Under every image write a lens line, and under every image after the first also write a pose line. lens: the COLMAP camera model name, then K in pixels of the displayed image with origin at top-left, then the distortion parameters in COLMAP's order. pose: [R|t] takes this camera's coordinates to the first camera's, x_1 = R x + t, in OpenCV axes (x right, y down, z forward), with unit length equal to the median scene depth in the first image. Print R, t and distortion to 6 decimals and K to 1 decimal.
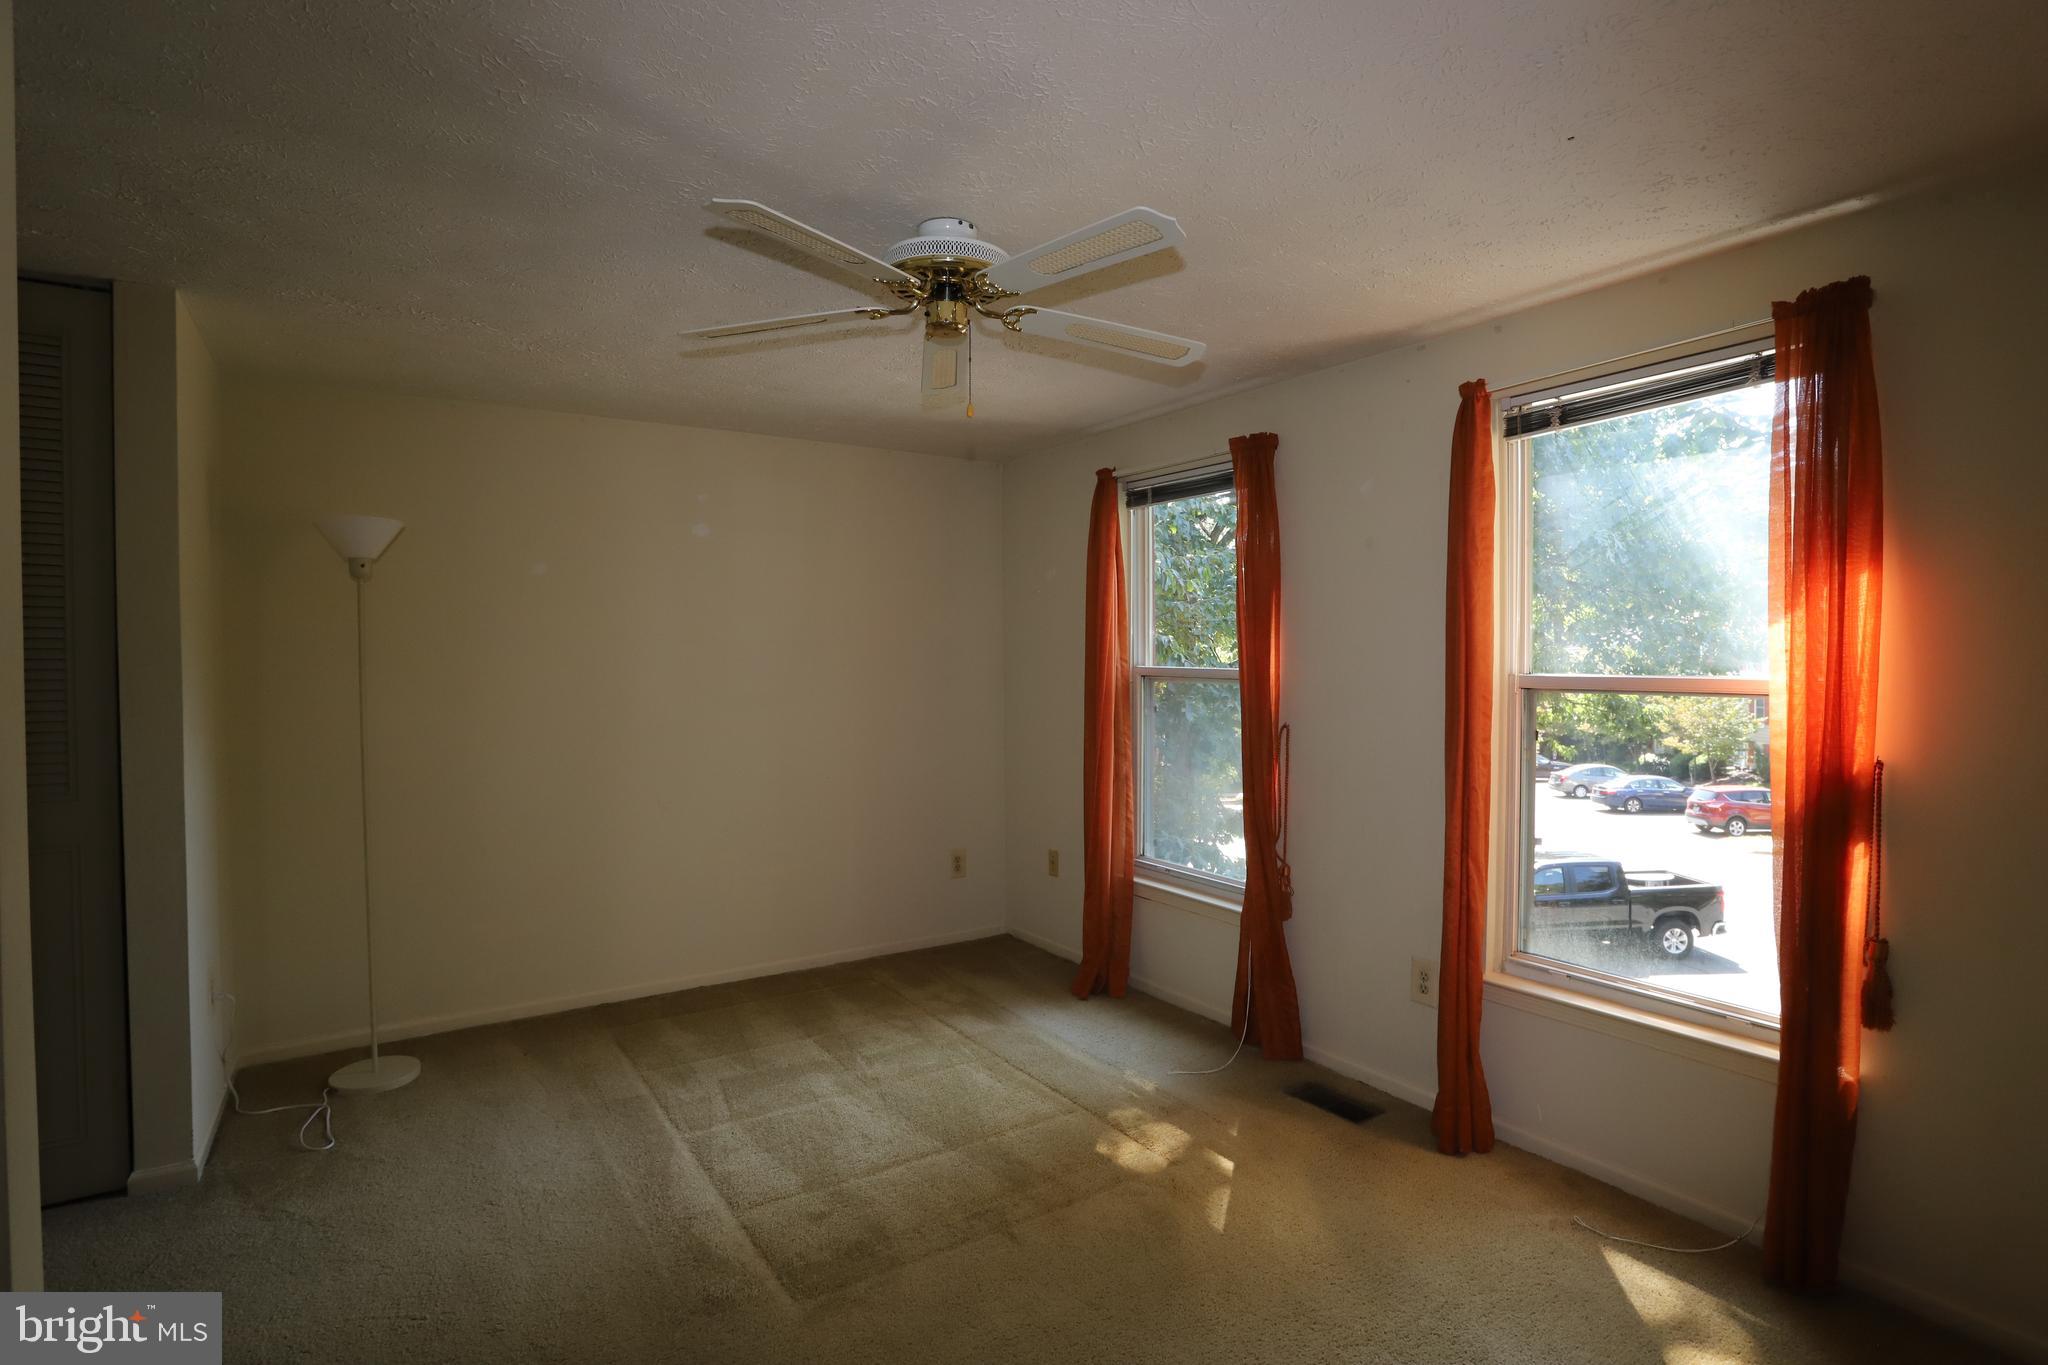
lens RADIAL K [[993.2, 0, 1029.4], [0, 993.2, 680.1], [0, 0, 1]] dist [-0.078363, 0.032481]
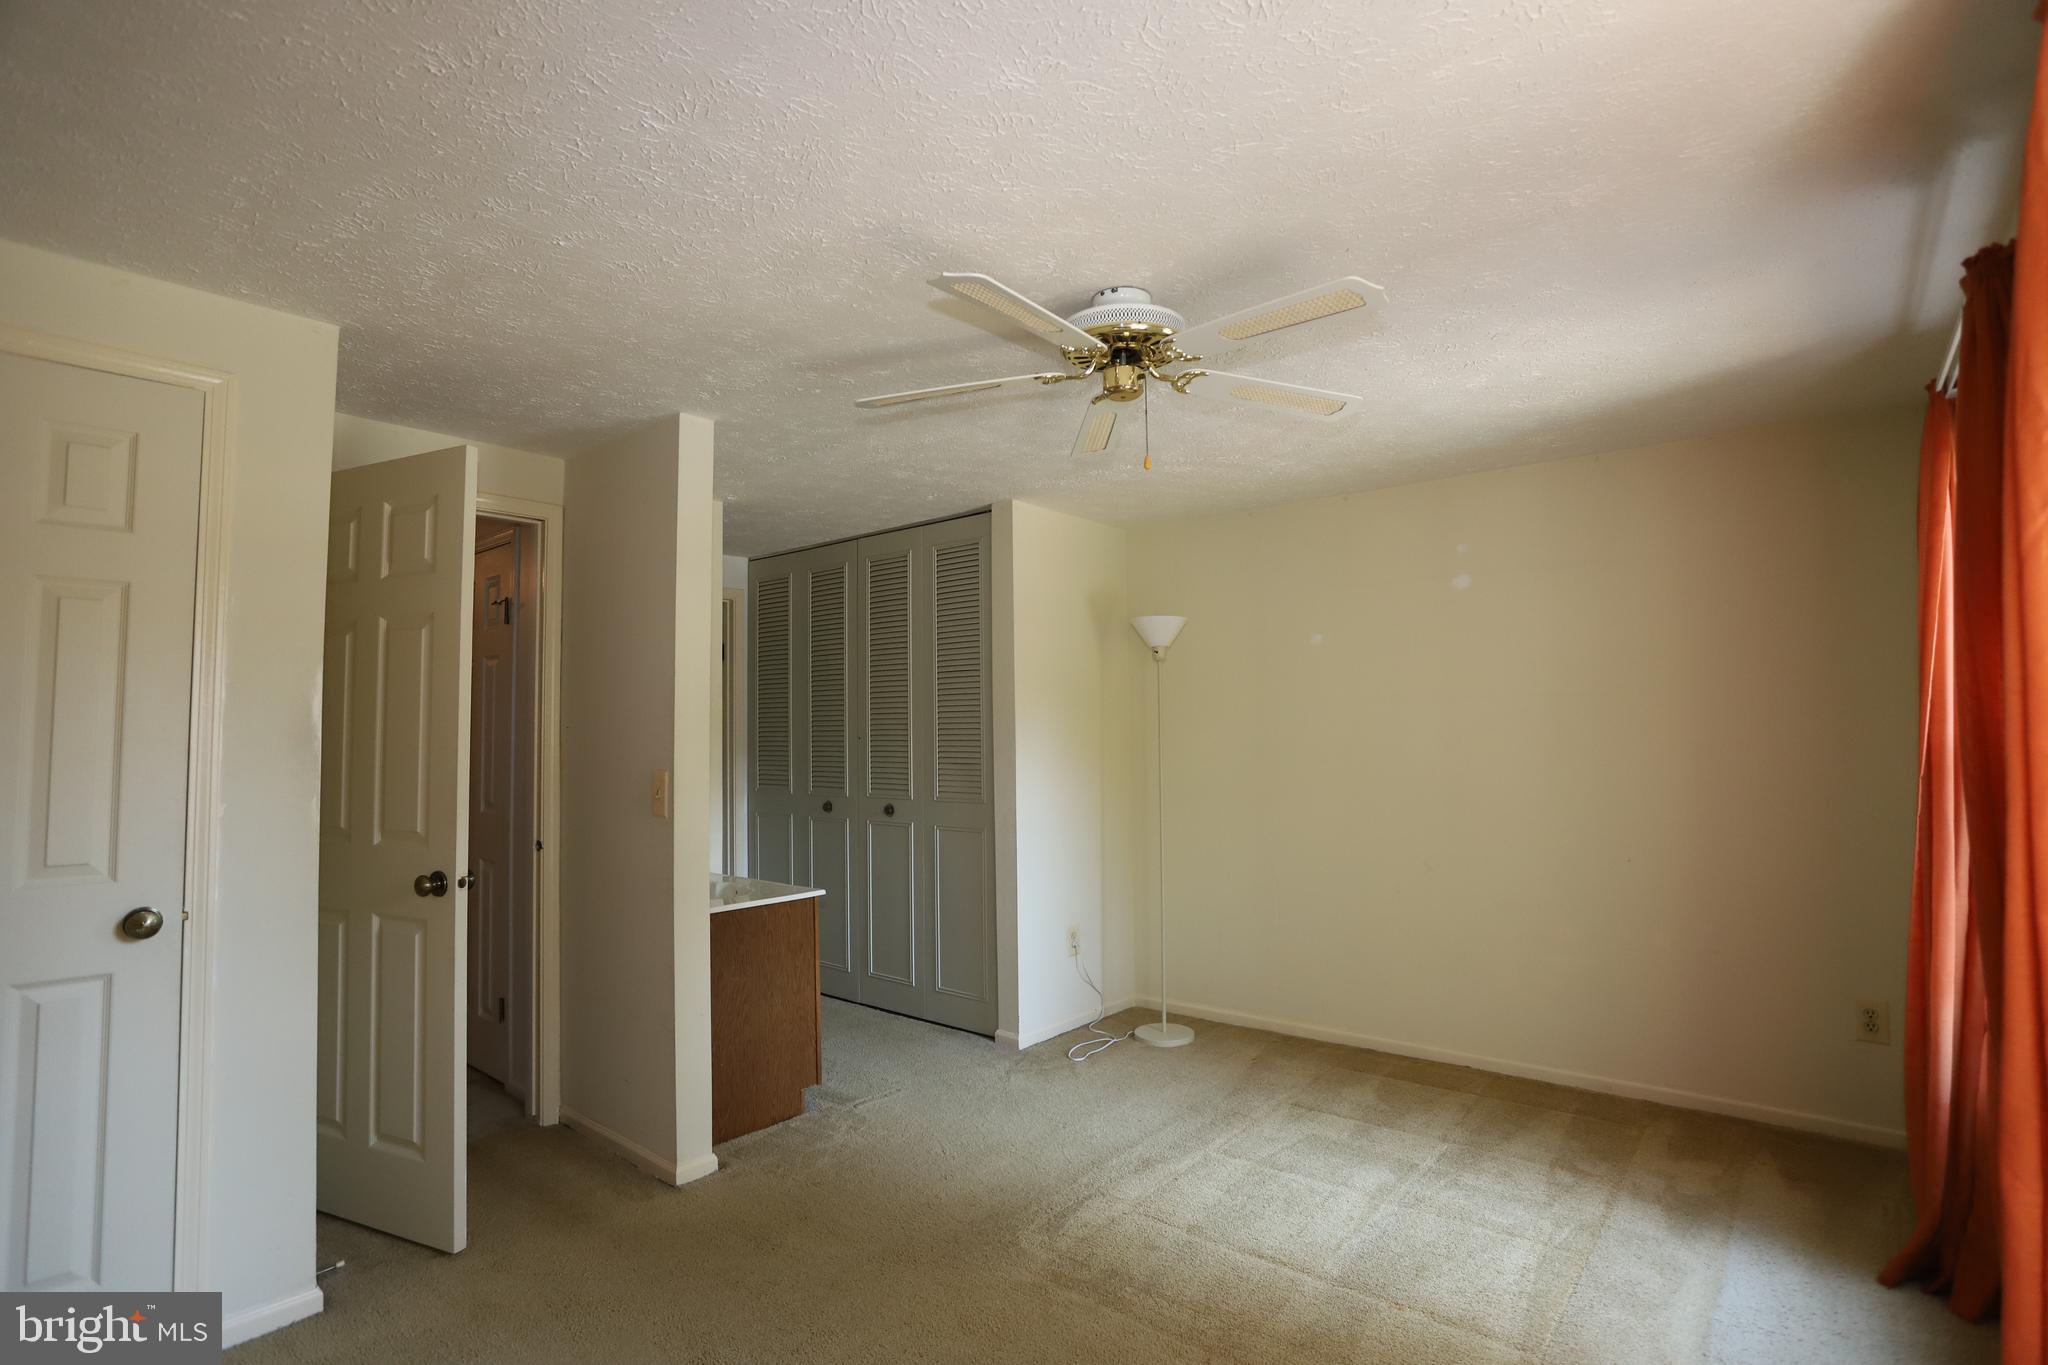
lens RADIAL K [[993.2, 0, 1029.4], [0, 993.2, 680.1], [0, 0, 1]] dist [-0.078363, 0.032481]
pose [[0.274624, -0.054888, -0.959984, 0.592212], [-0.011980, 0.998097, -0.060494, 0.007721], [0.961477, 0.028114, 0.273444, 0.434964]]
